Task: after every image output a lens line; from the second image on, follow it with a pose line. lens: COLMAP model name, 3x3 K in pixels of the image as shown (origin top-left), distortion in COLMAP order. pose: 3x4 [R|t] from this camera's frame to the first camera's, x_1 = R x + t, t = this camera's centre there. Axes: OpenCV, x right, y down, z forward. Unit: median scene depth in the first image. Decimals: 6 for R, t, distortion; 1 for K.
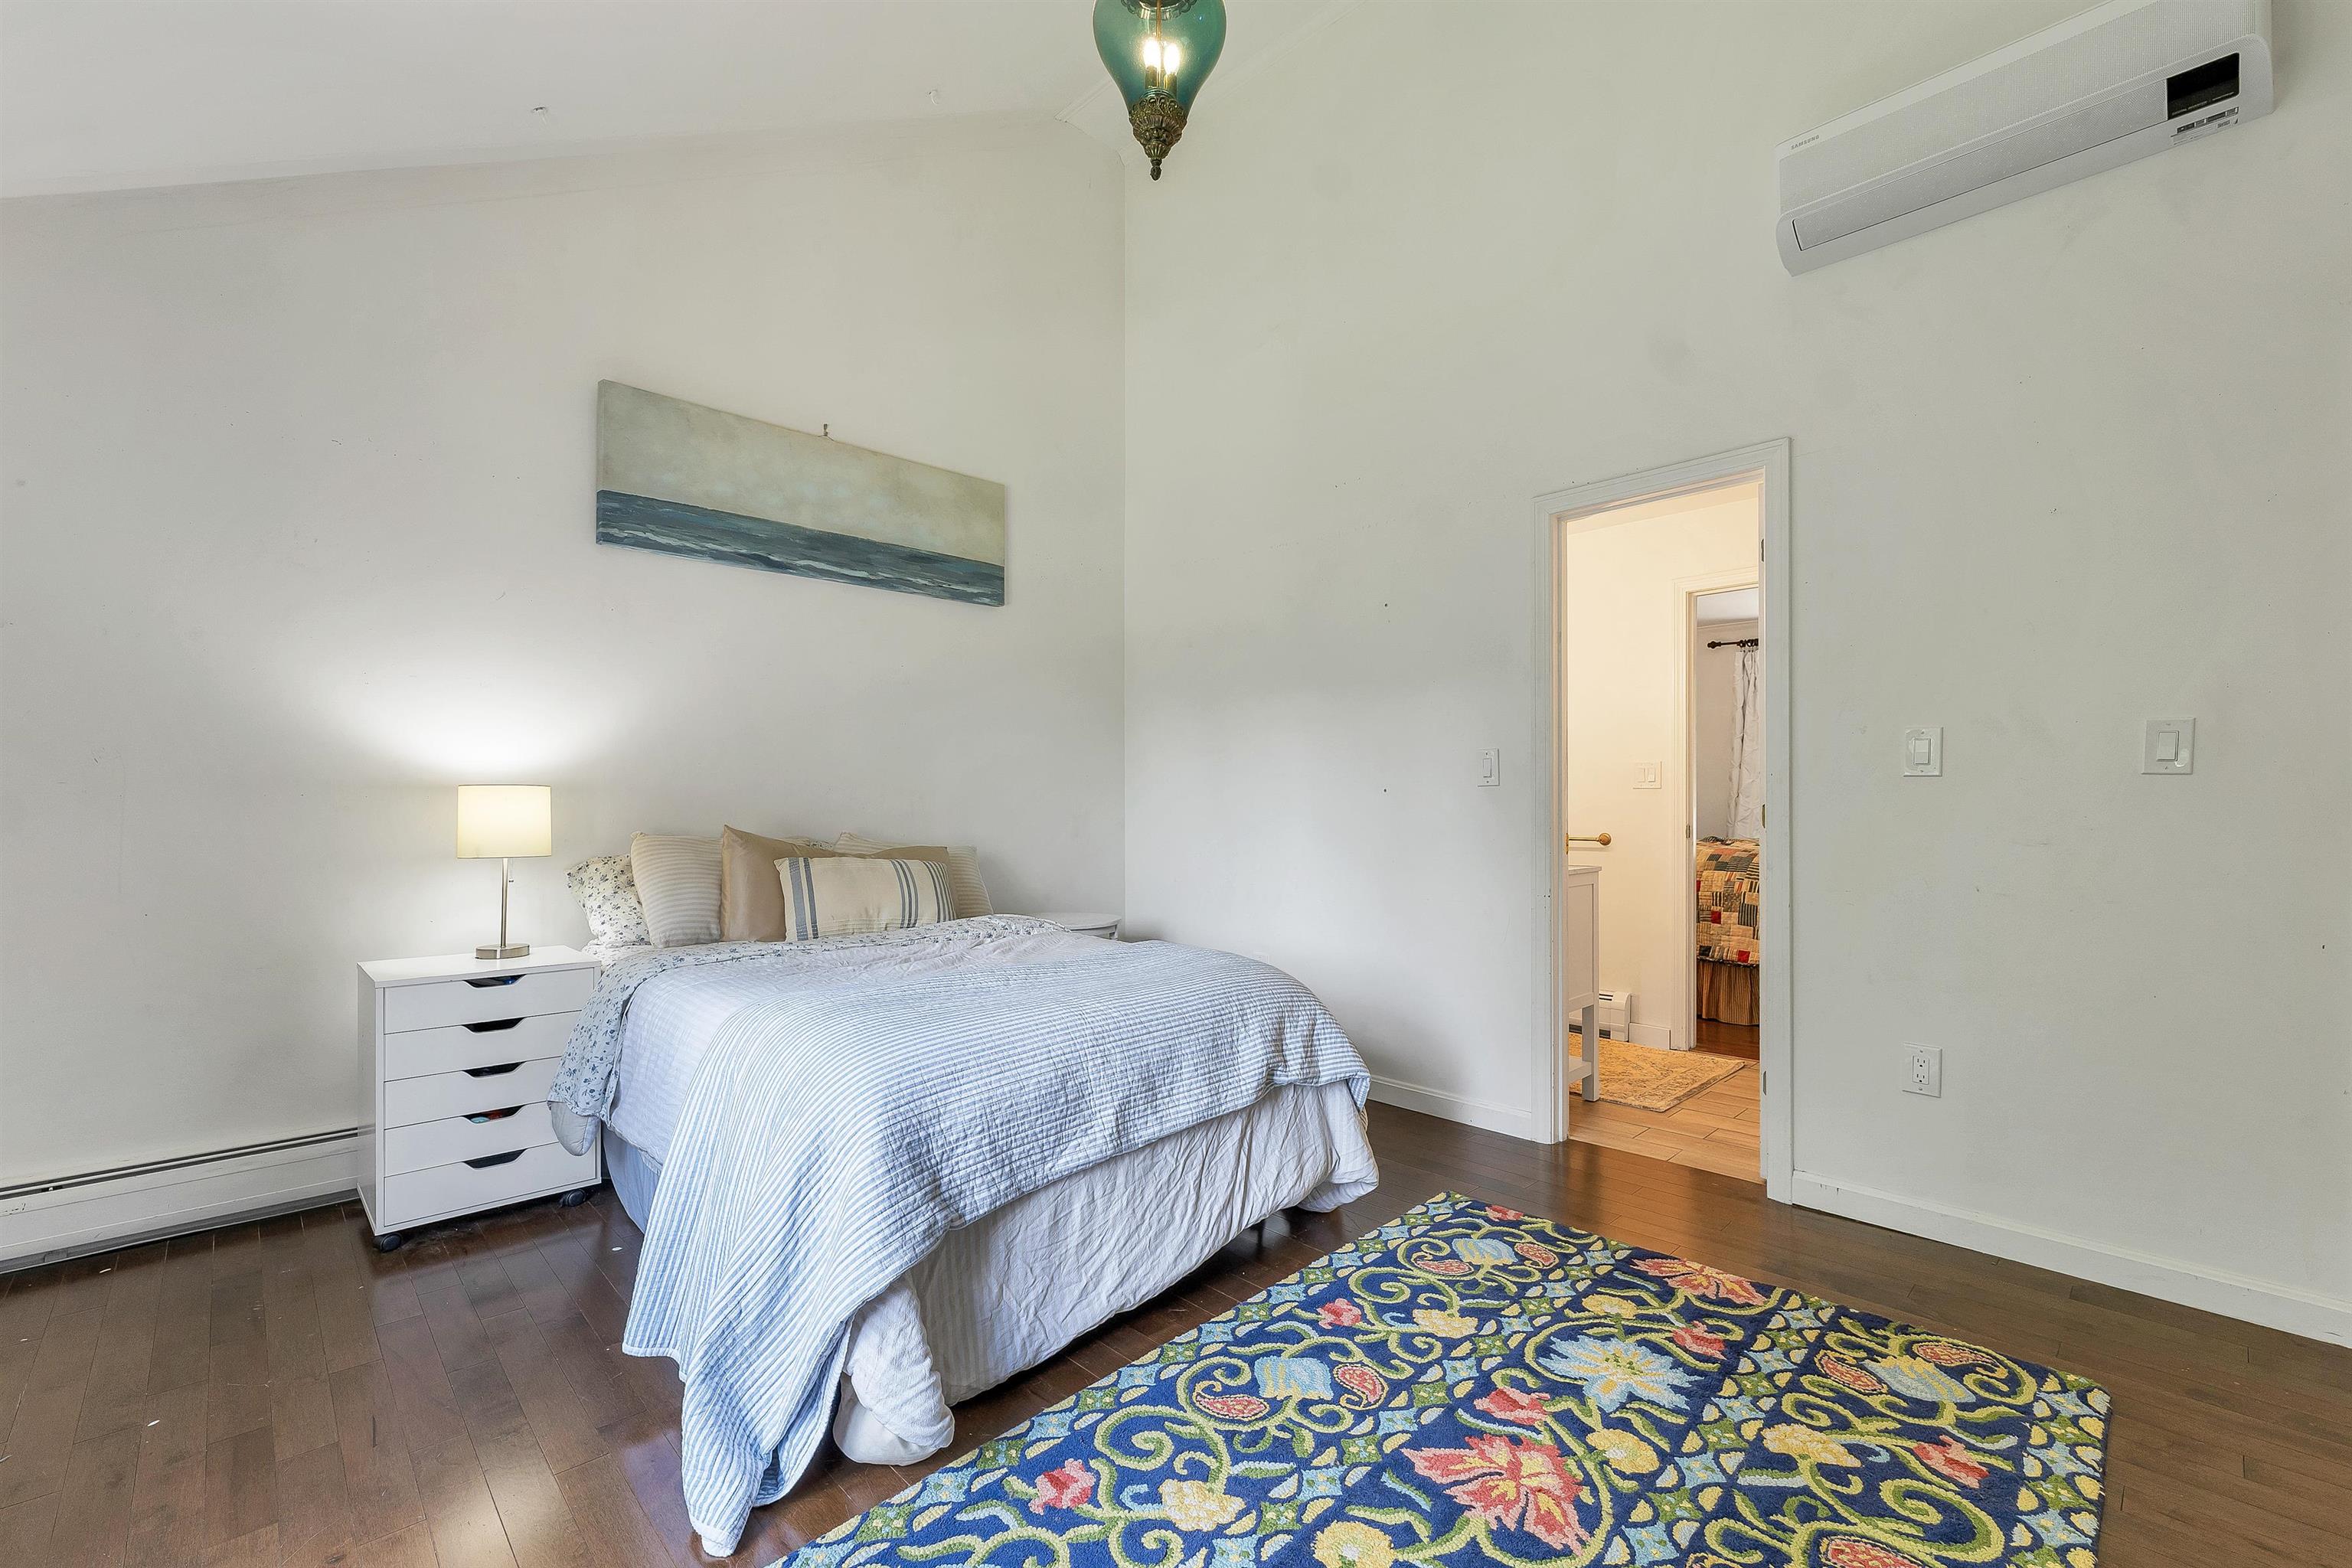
lens RADIAL K [[1003.9, 0, 1195.1], [0, 1003.9, 793.5], [0, 0, 1]] dist [-0.007353, 0.001428]
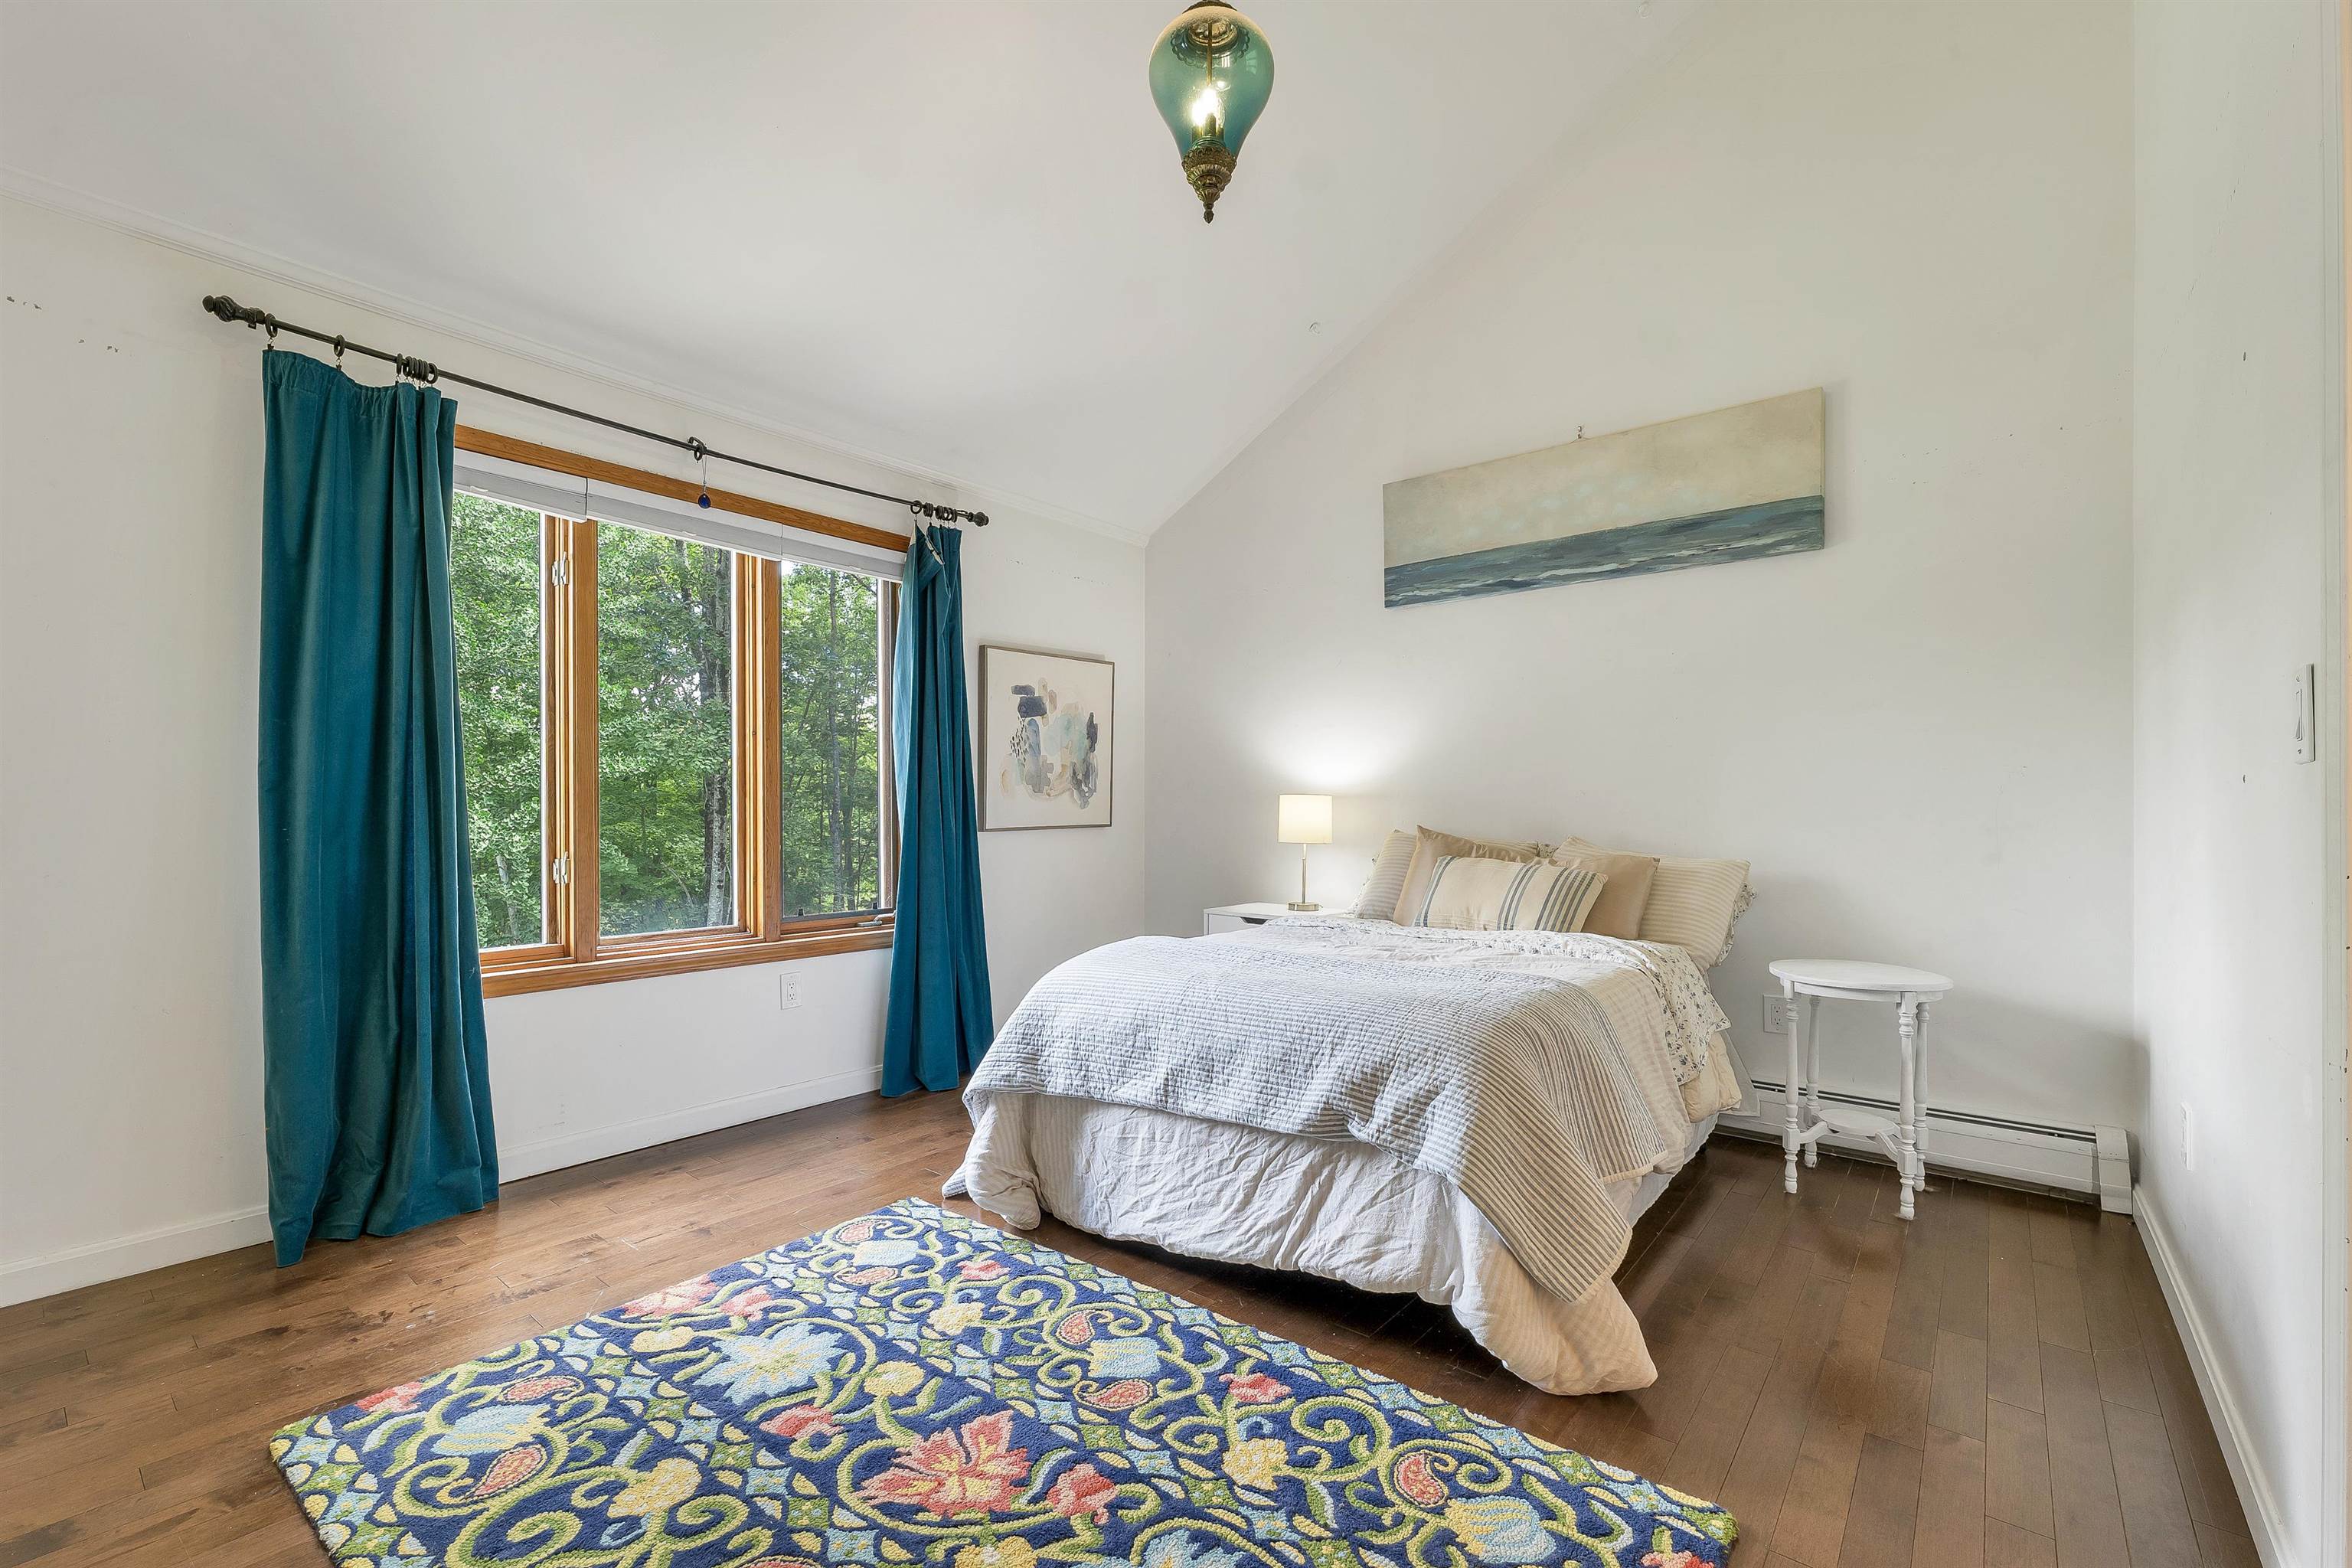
lens RADIAL K [[1003.9, 0, 1124.9], [0, 1003.9, 799.8], [0, 0, 1]] dist [-0.007353, 0.001428]
pose [[0.075233, -0.007229, -0.997140, 1.037415], [0.003237, 0.999970, -0.007005, 0.012417], [0.997161, -0.002701, 0.075254, 0.843945]]
